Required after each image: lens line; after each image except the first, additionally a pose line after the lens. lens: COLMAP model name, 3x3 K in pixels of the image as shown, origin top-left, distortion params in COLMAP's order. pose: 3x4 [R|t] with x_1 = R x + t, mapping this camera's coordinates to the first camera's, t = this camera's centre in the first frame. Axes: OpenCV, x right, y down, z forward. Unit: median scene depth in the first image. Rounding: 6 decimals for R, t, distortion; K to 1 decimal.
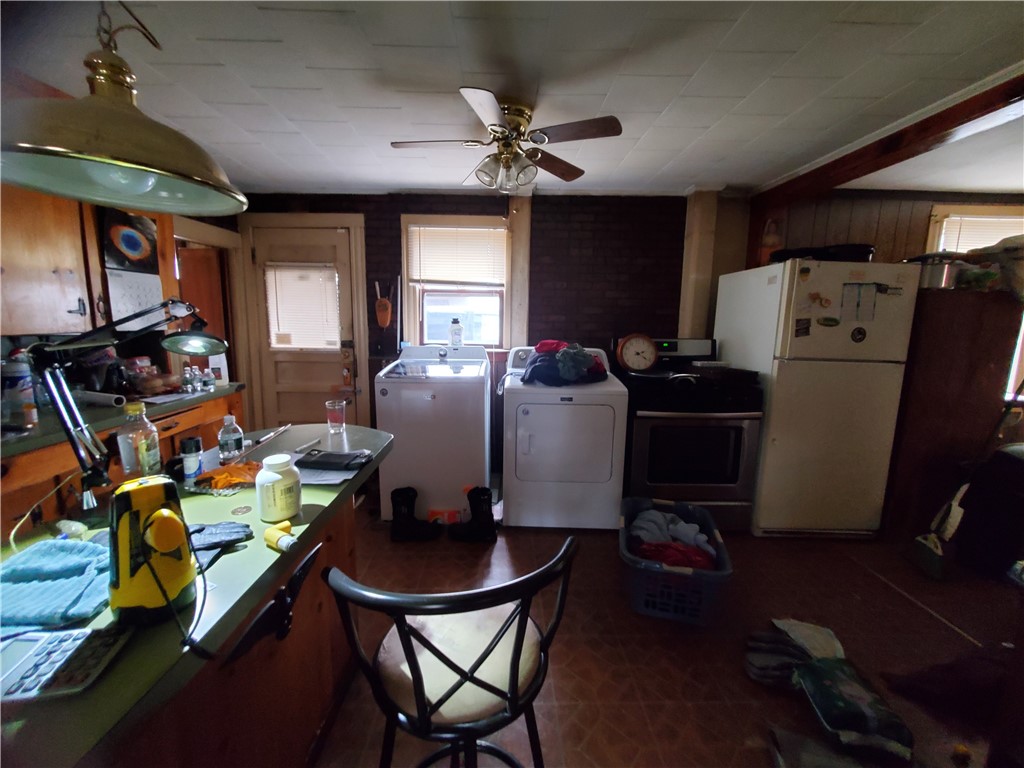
lens RADIAL K [[410.6, 0, 507.9], [0, 410.6, 379.7], [0, 0, 1]] dist [0.002257, 0.000510]
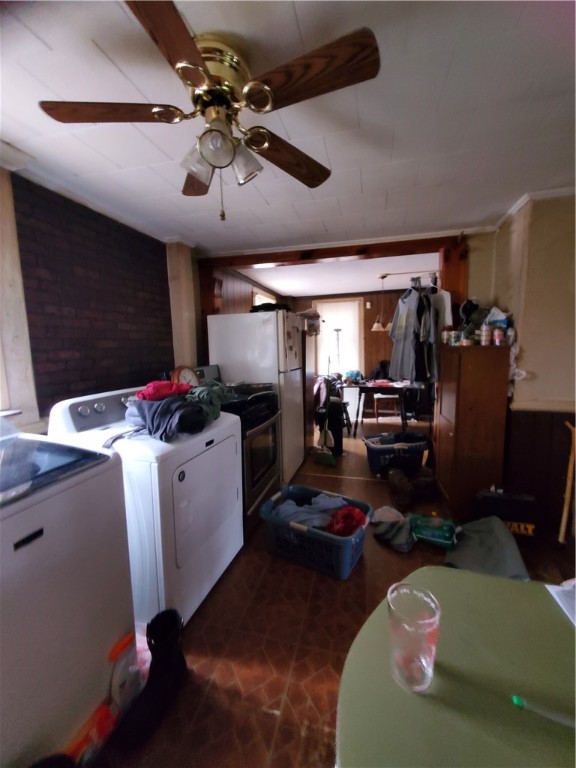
lens RADIAL K [[307.9, 0, 286.7], [0, 307.9, 382.6], [0, 0, 1]] dist [0.002257, 0.000510]
pose [[0.260529, -0.134150, 0.956101, -0.346170], [0.168160, 0.981468, 0.091887, -0.090559], [-0.950709, 0.136839, 0.278259, 0.501702]]
